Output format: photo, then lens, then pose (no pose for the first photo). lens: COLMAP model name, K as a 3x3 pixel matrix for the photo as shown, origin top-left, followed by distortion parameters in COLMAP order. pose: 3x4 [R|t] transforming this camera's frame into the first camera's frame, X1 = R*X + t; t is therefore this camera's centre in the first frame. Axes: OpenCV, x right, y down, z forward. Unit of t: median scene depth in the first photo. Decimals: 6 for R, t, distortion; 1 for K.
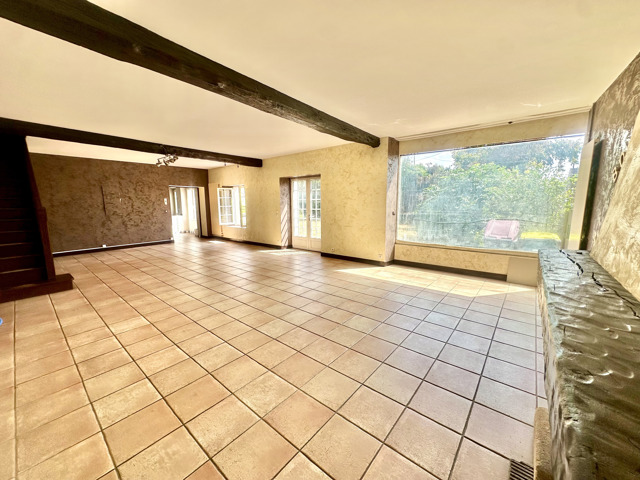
lens RADIAL K [[256.3, 0, 320.0], [0, 256.3, 240.0], [0, 0, 1]] dist [-0.003477, 0.000571]
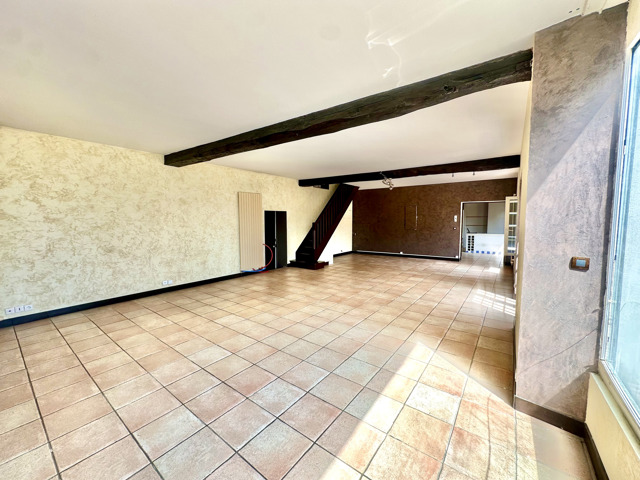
lens RADIAL K [[256.3, 0, 320.0], [0, 256.3, 240.0], [0, 0, 1]] dist [-0.003477, 0.000571]
pose [[0.049754, 0.085641, -0.995083, 0.561608], [-0.142833, 0.986686, 0.077777, -0.110739], [0.988495, 0.138261, 0.061324, 0.677410]]
